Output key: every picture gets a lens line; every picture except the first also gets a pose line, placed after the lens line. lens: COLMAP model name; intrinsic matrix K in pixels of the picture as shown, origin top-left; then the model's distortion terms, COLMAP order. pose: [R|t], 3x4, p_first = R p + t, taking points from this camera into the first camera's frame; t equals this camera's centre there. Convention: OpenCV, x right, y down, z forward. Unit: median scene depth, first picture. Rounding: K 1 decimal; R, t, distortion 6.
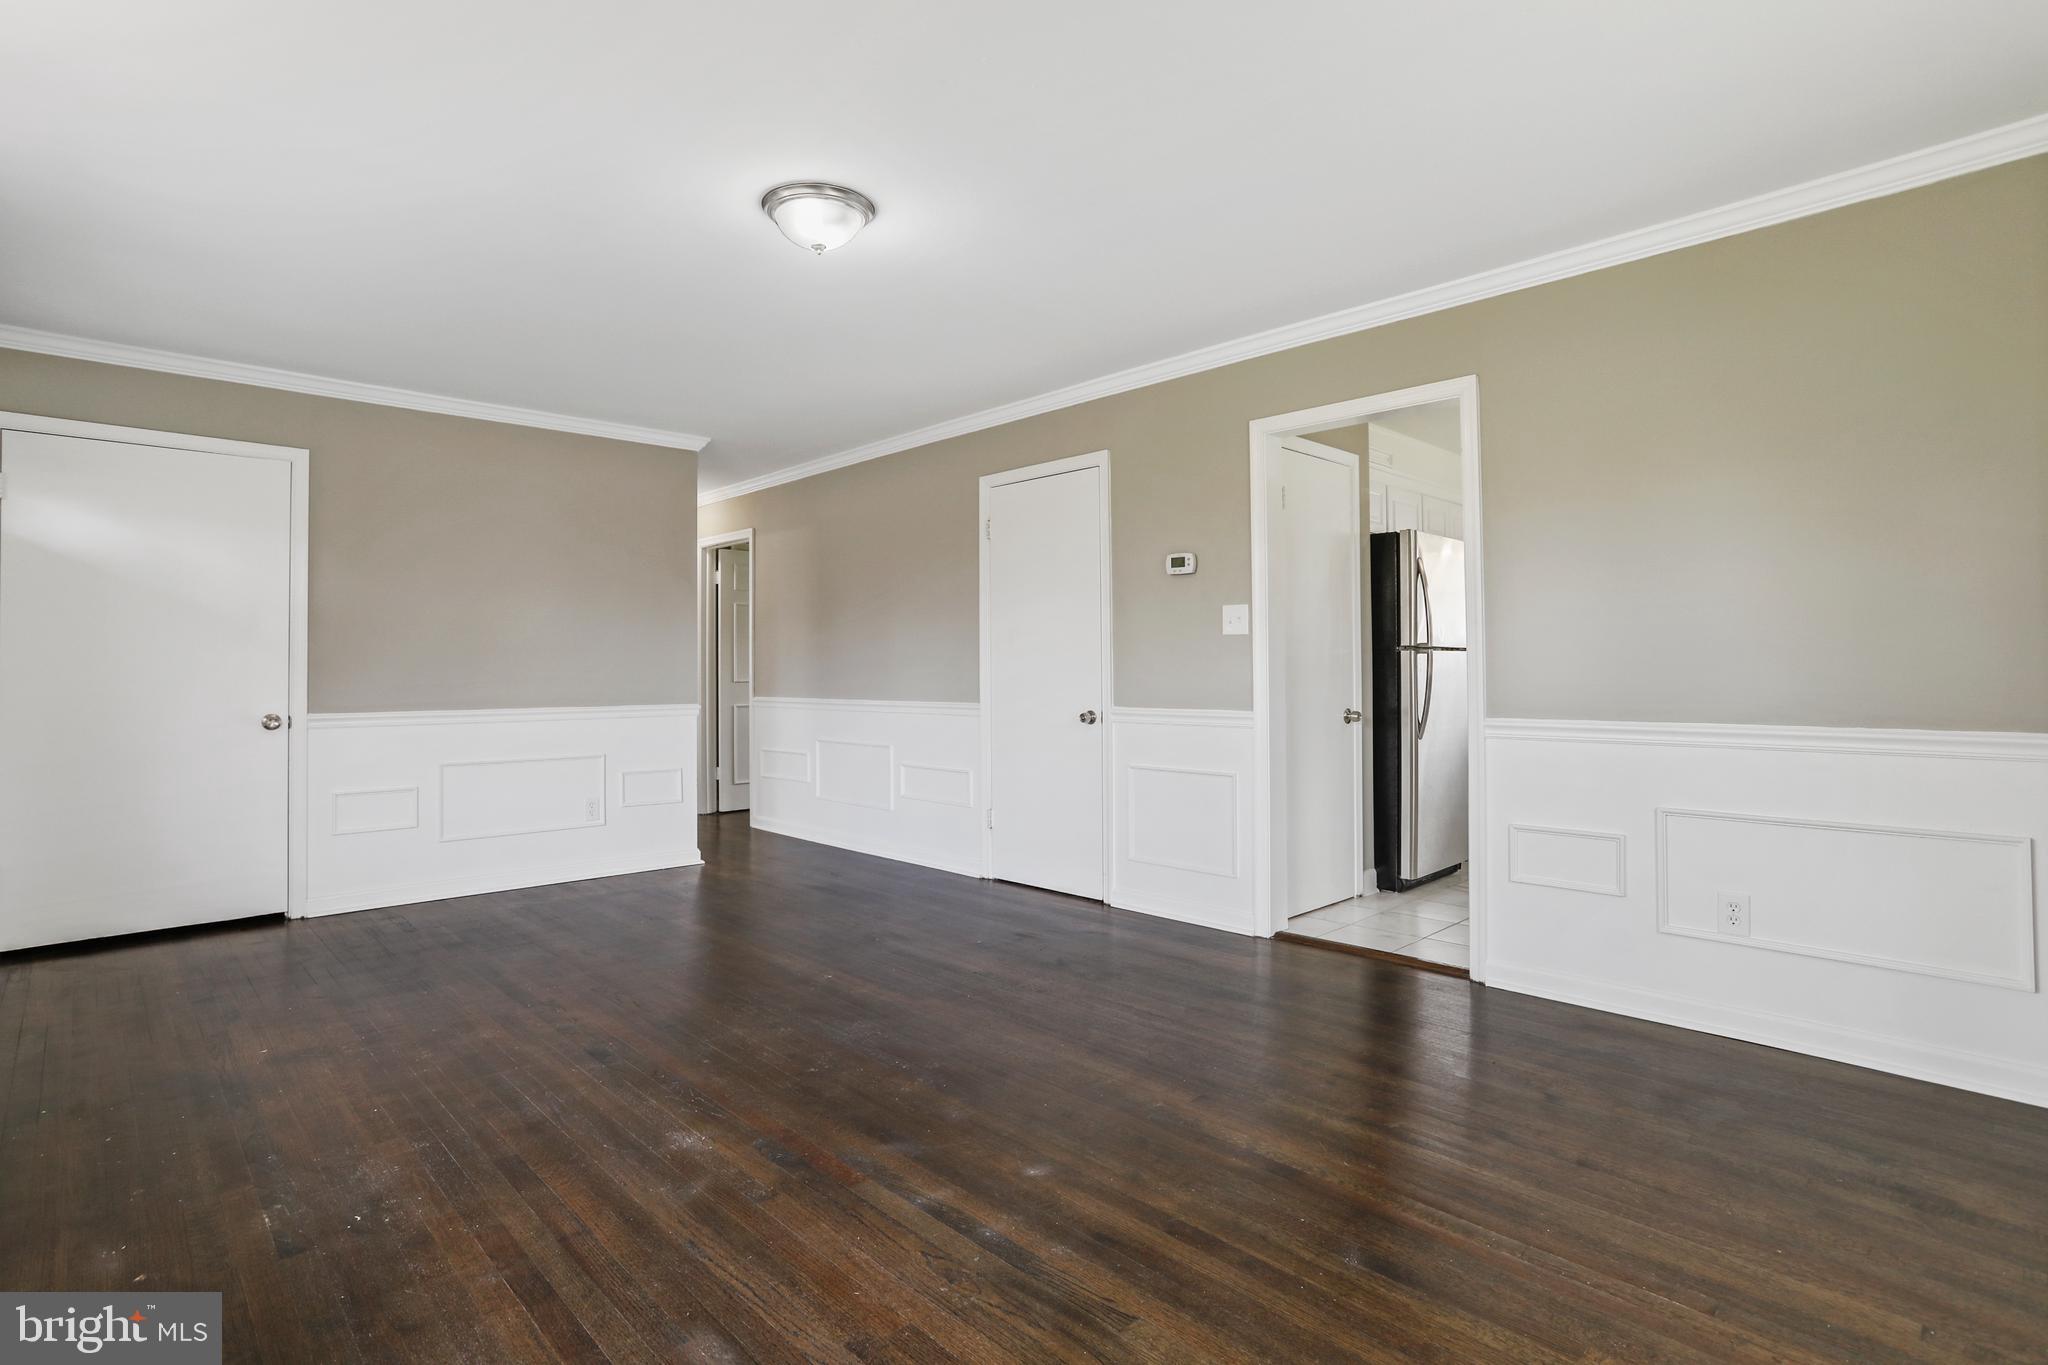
lens RADIAL K [[1002.1, 0, 1015.2], [0, 1002.1, 673.4], [0, 0, 1]] dist [-0.055077, 0.034631]
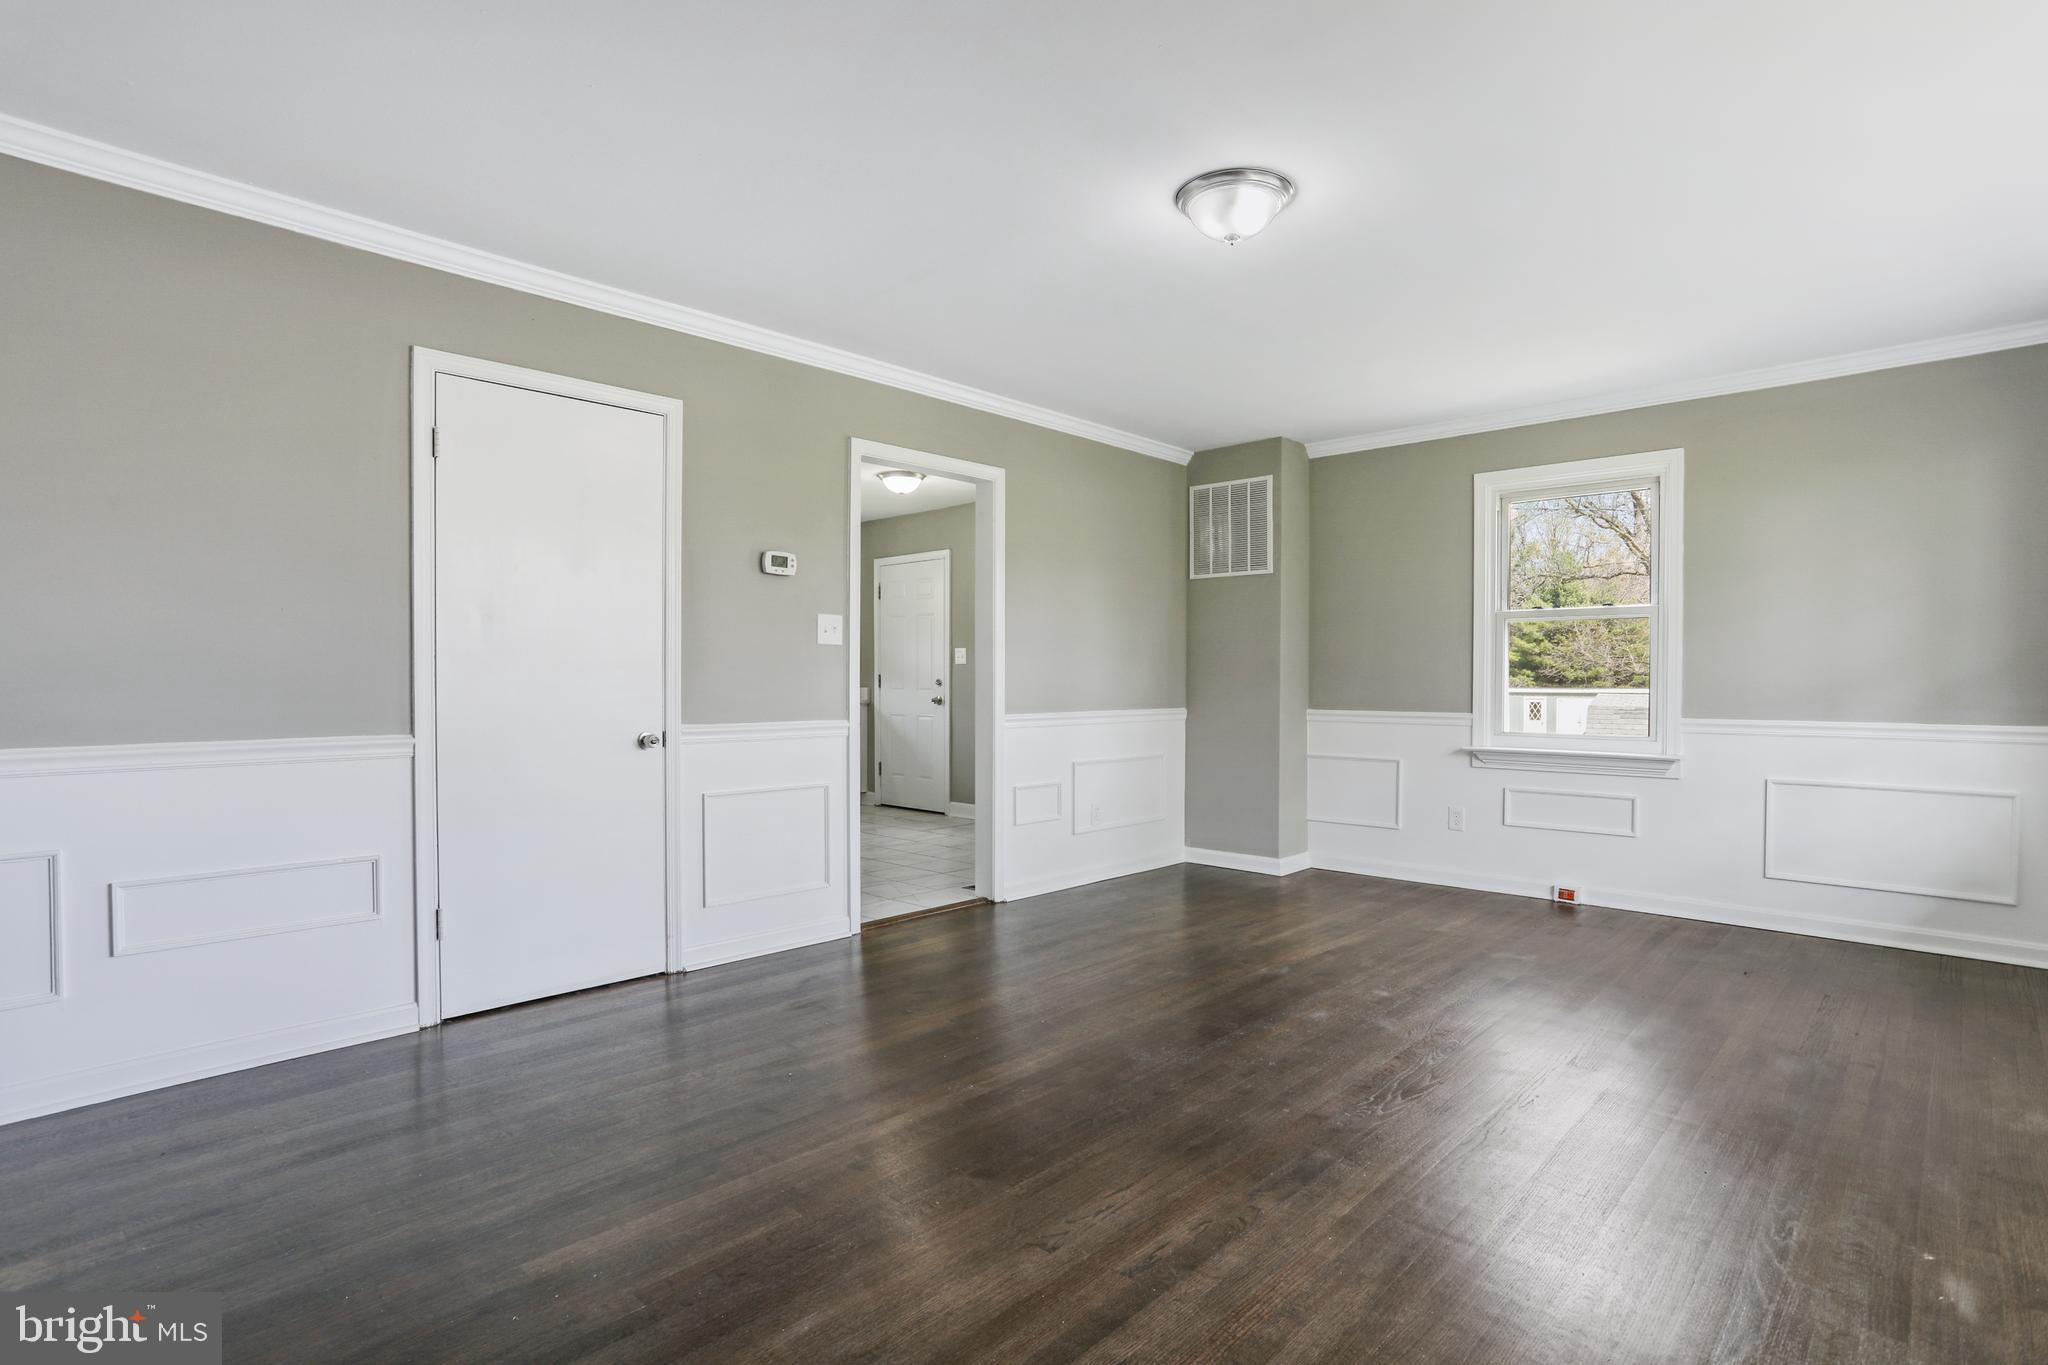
lens RADIAL K [[1002.1, 0, 1015.2], [0, 1002.1, 673.4], [0, 0, 1]] dist [-0.055077, 0.034631]
pose [[-0.045069, 0.019088, 0.998801, -0.789816], [-0.000392, 0.999817, -0.019125, 0.009991], [-0.998984, -0.001254, -0.045053, 0.848719]]
